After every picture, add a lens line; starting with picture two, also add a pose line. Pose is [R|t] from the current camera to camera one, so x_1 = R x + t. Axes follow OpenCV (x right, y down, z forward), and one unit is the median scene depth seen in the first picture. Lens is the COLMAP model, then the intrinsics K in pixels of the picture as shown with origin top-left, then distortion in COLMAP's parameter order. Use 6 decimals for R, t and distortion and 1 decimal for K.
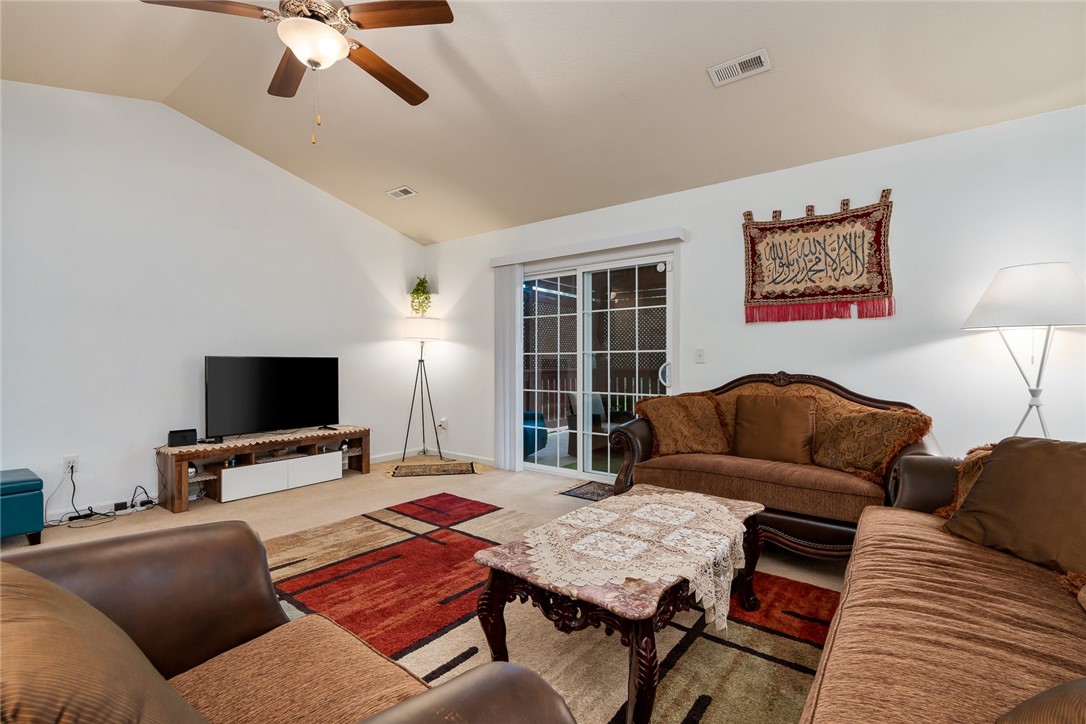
lens RADIAL K [[494.7, 0, 543.0], [0, 494.7, 362.0], [0, 0, 1]] dist [-0.003435, -0.000216]
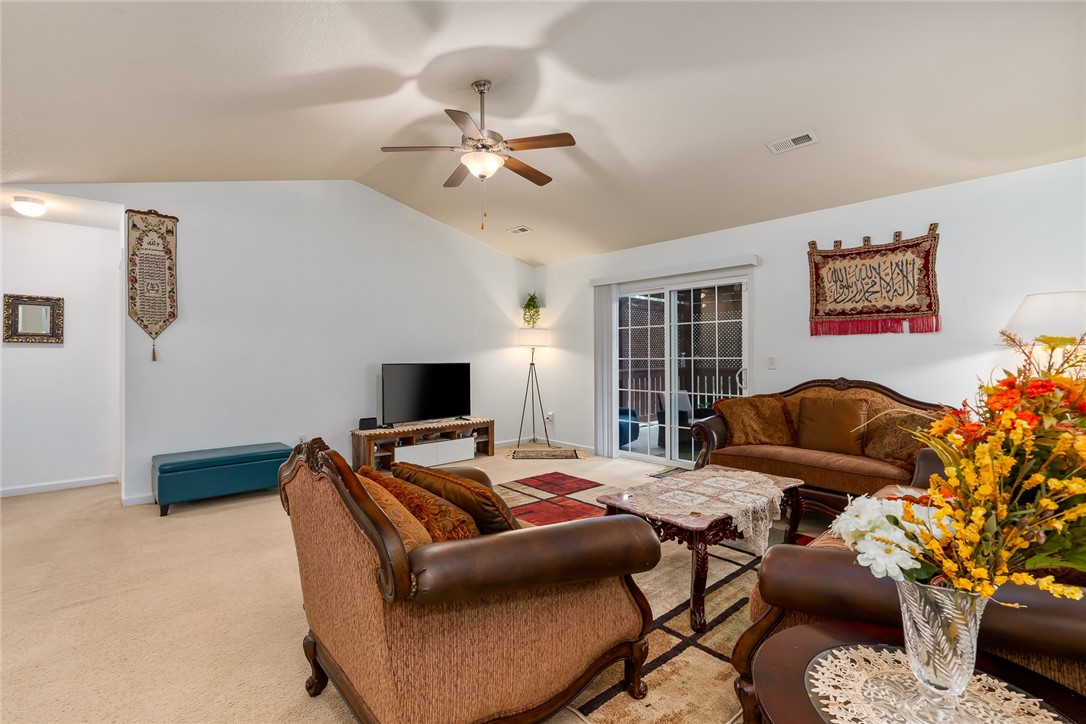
lens RADIAL K [[493.7, 0, 546.5], [0, 493.7, 354.3], [0, 0, 1]] dist [-0.001237, 0.000251]
pose [[0.984972, -0.004316, -0.172660, -0.008121], [0.003616, 0.999984, -0.004366, -0.032698], [0.172676, 0.003676, 0.984972, -0.273205]]
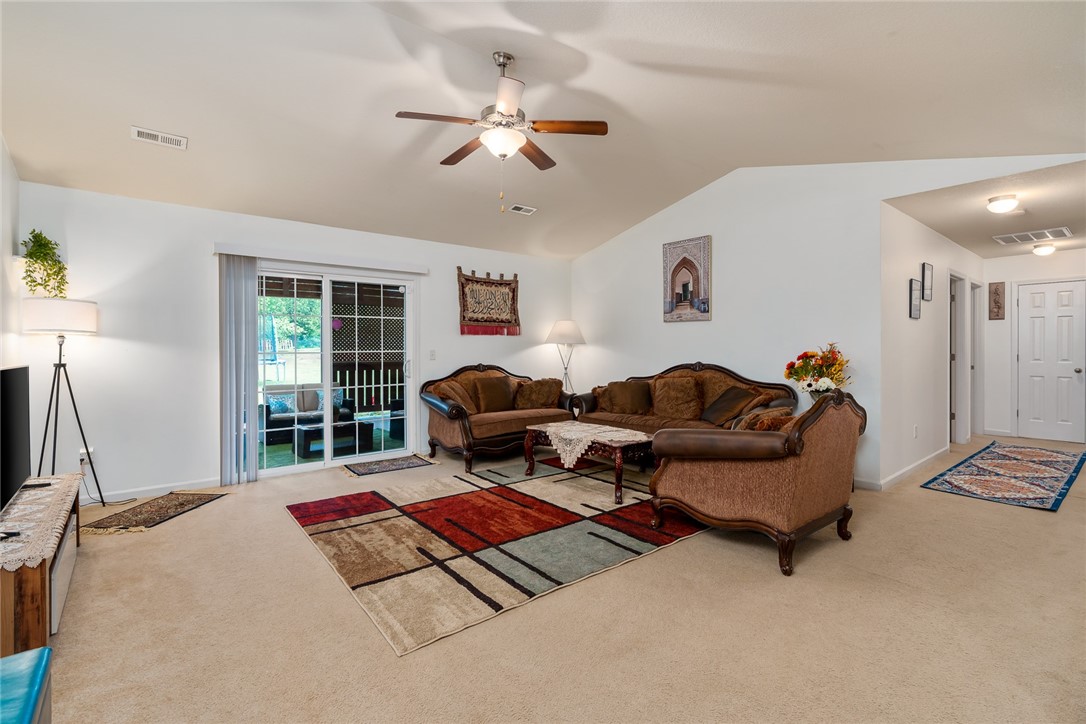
lens RADIAL K [[491.7, 0, 544.8], [0, 491.7, 348.0], [0, 0, 1]] dist [-0.001226, -0.000097]
pose [[0.231816, -0.003643, 0.972753, -1.126912], [0.003025, 0.999991, 0.003024, -0.039275], [-0.972755, 0.002241, 0.231825, 0.356077]]
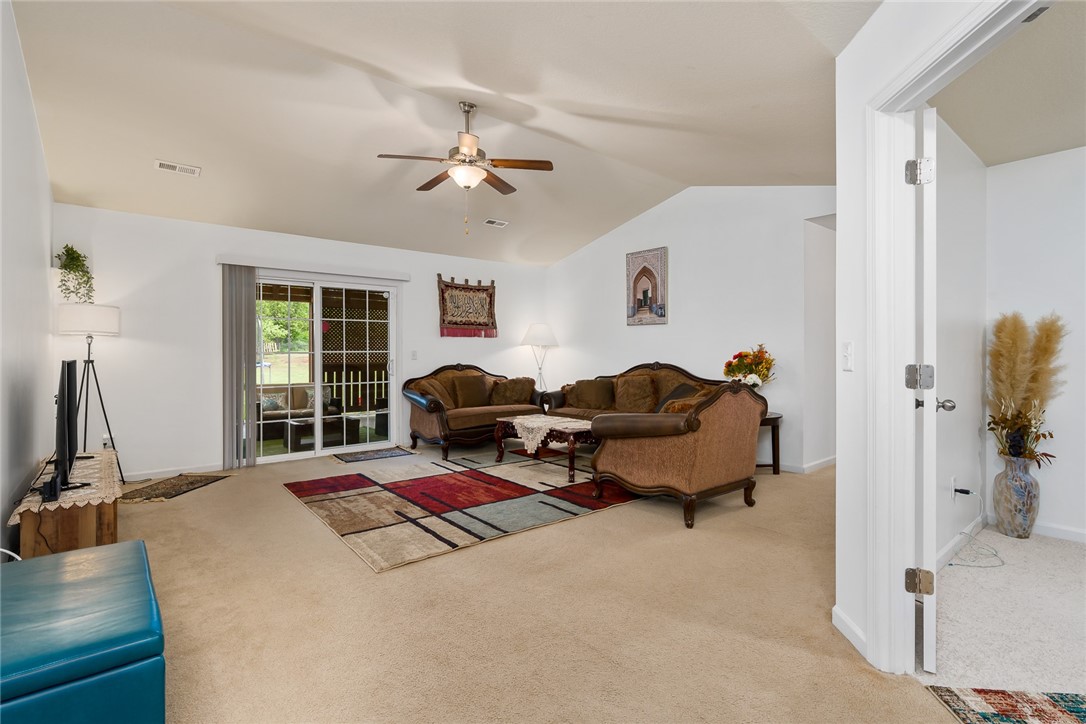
lens RADIAL K [[515.0, 0, 544.3], [0, 515.0, 352.2], [0, 0, 1]] dist [0.000221, 0.000172]
pose [[0.225187, -0.003459, 0.974309, -1.329504], [0.000924, 0.999994, 0.003337, -0.028855], [-0.974315, 0.000149, 0.225189, 0.222344]]
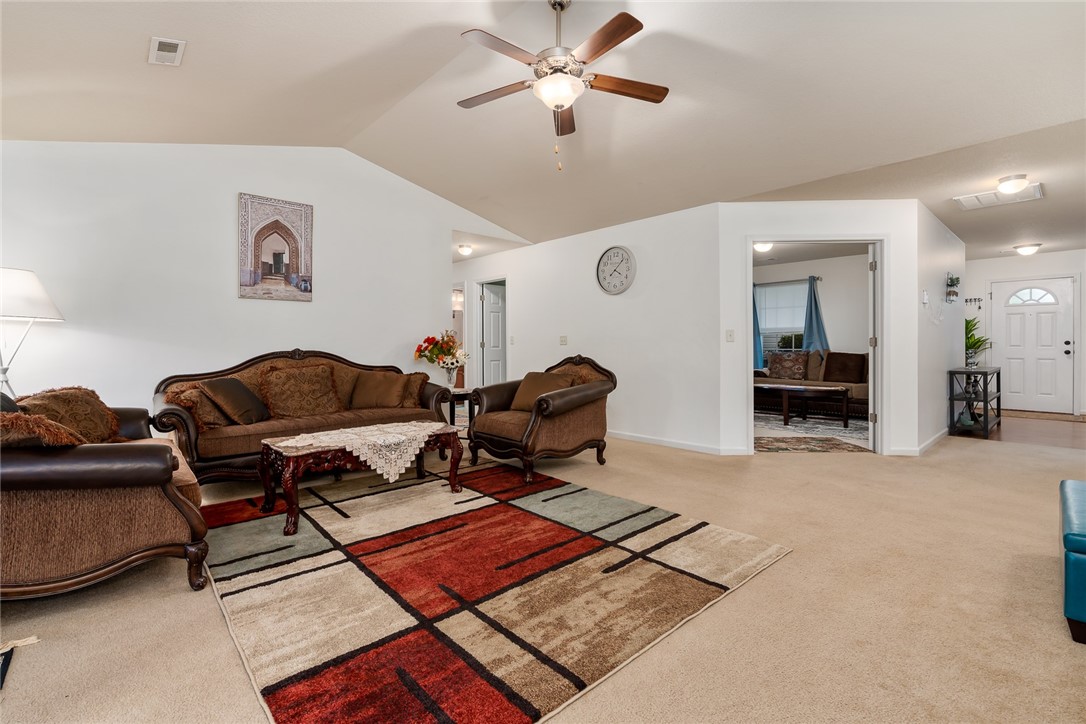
lens RADIAL K [[487.1, 0, 545.6], [0, 487.1, 346.1], [0, 0, 1]] dist [-0.000085, 0.000199]
pose [[-0.984757, 0.003893, 0.173895, -0.402288], [0.005163, 0.999963, 0.006853, -0.002322], [-0.173862, 0.007647, -0.984740, 1.405353]]
